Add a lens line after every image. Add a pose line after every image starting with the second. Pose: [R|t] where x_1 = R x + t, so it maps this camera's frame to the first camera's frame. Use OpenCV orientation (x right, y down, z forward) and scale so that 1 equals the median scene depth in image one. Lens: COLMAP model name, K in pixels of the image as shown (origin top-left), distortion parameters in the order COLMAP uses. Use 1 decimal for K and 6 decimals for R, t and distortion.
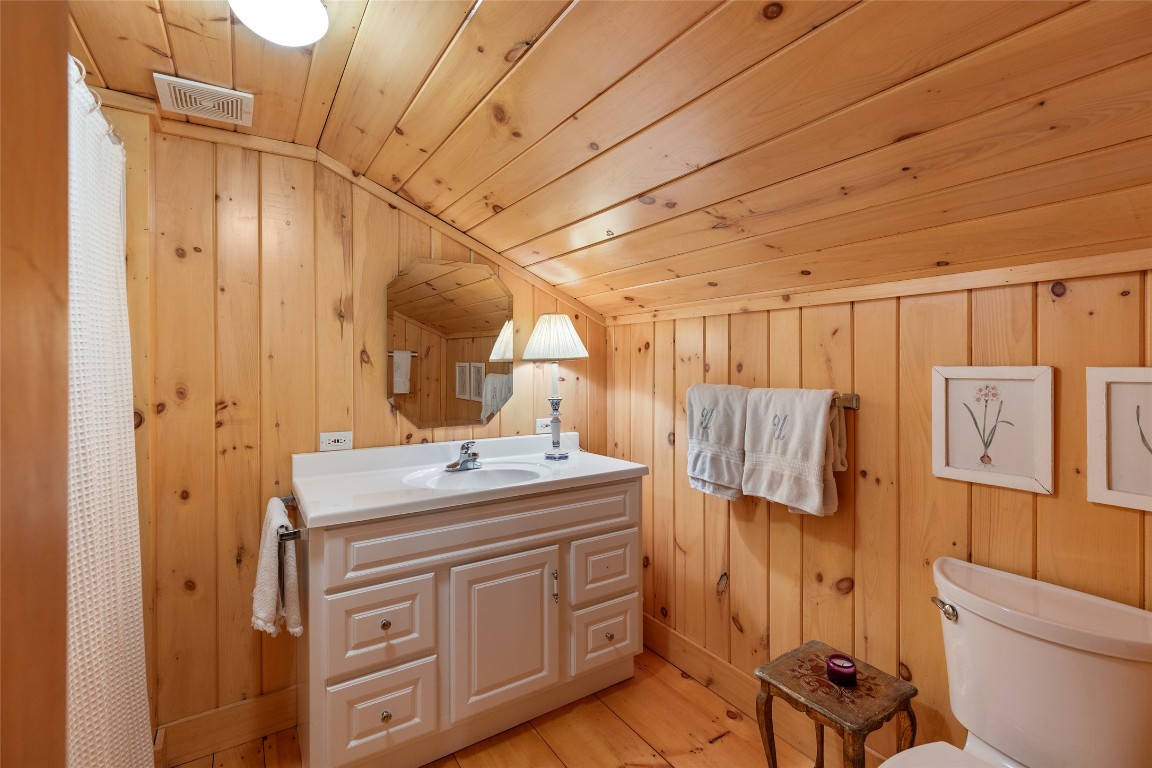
lens RADIAL K [[524.1, 0, 575.8], [0, 524.1, 386.8], [0, 0, 1]] dist [0.008875, 0.000649]
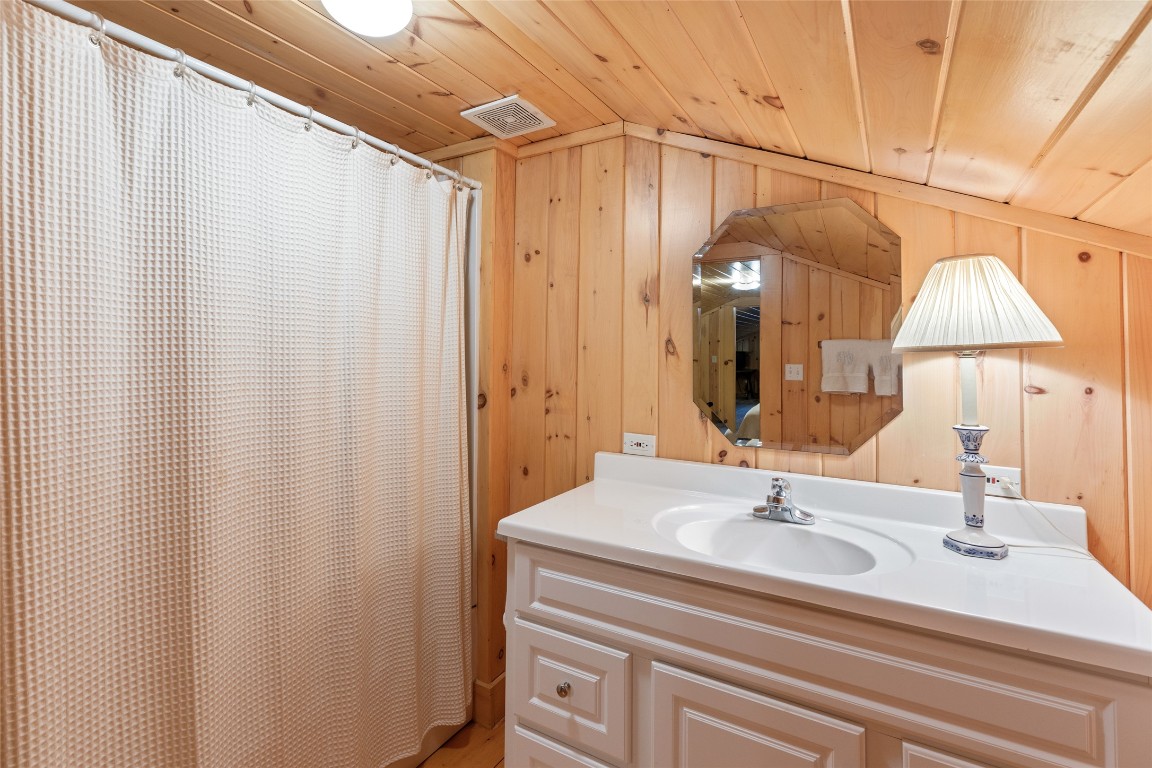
lens RADIAL K [[533.4, 0, 575.9], [0, 533.4, 348.2], [0, 0, 1]] dist [0.005205, -0.000297]
pose [[0.449541, -0.006352, -0.893237, 0.289279], [-0.045935, 0.998487, -0.030219, -0.024216], [0.892078, 0.054615, 0.448569, 0.513876]]
